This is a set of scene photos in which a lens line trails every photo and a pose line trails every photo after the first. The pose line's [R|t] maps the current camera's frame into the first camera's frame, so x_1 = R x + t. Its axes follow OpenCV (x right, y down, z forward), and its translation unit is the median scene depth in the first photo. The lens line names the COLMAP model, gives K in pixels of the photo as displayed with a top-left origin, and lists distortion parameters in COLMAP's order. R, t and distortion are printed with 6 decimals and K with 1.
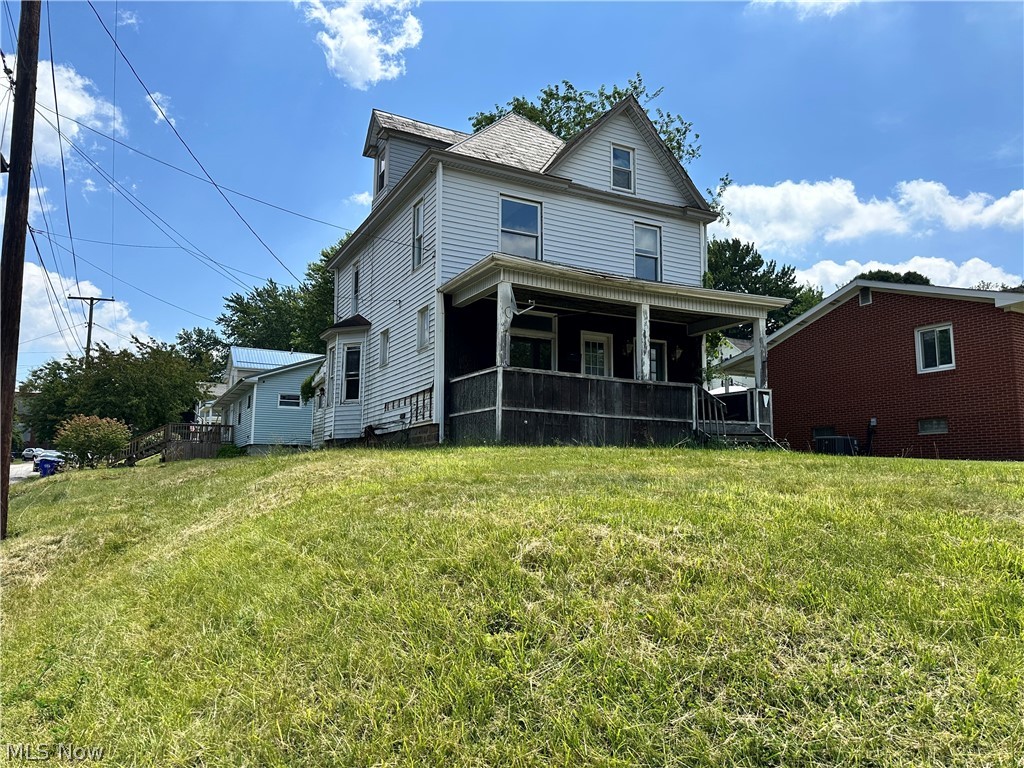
lens RADIAL K [[726.4, 0, 510.4], [0, 726.4, 383.9], [0, 0, 1]] dist [0.071240, -0.001000]
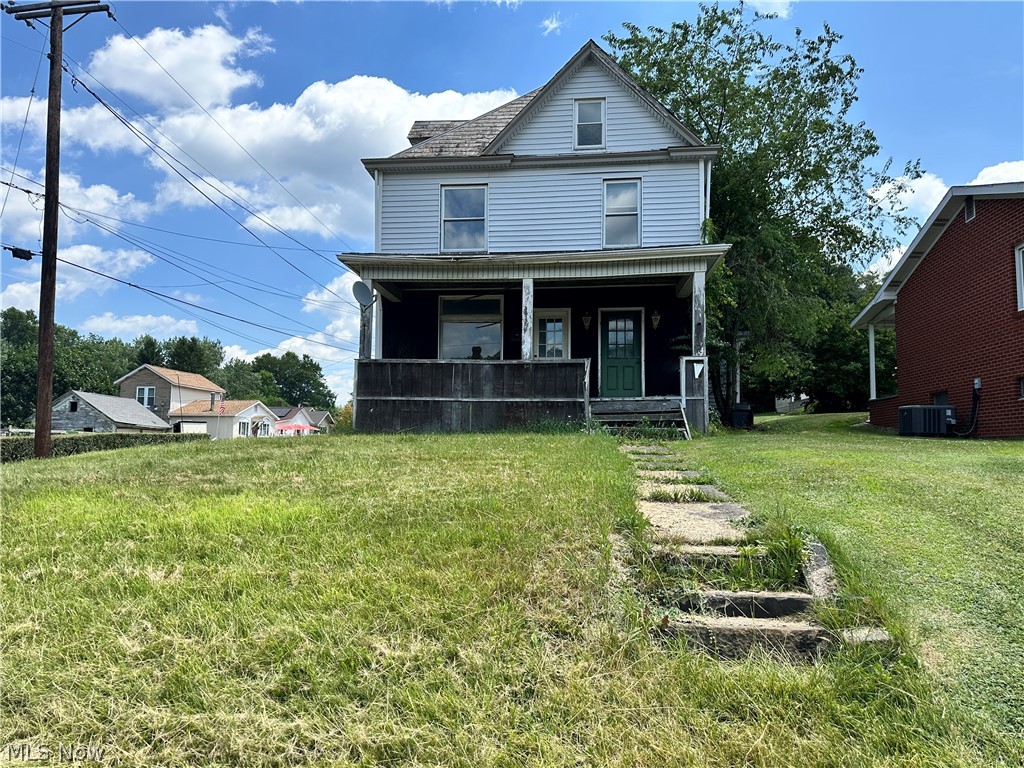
lens RADIAL K [[726.4, 0, 511.7], [0, 726.4, 387.9], [0, 0, 1]] dist [0.071240, -0.001000]
pose [[0.830624, -0.047718, -0.554785, 0.639056], [0.072153, 0.997145, 0.022262, 0.008954], [0.552139, -0.058521, 0.831696, 0.184574]]
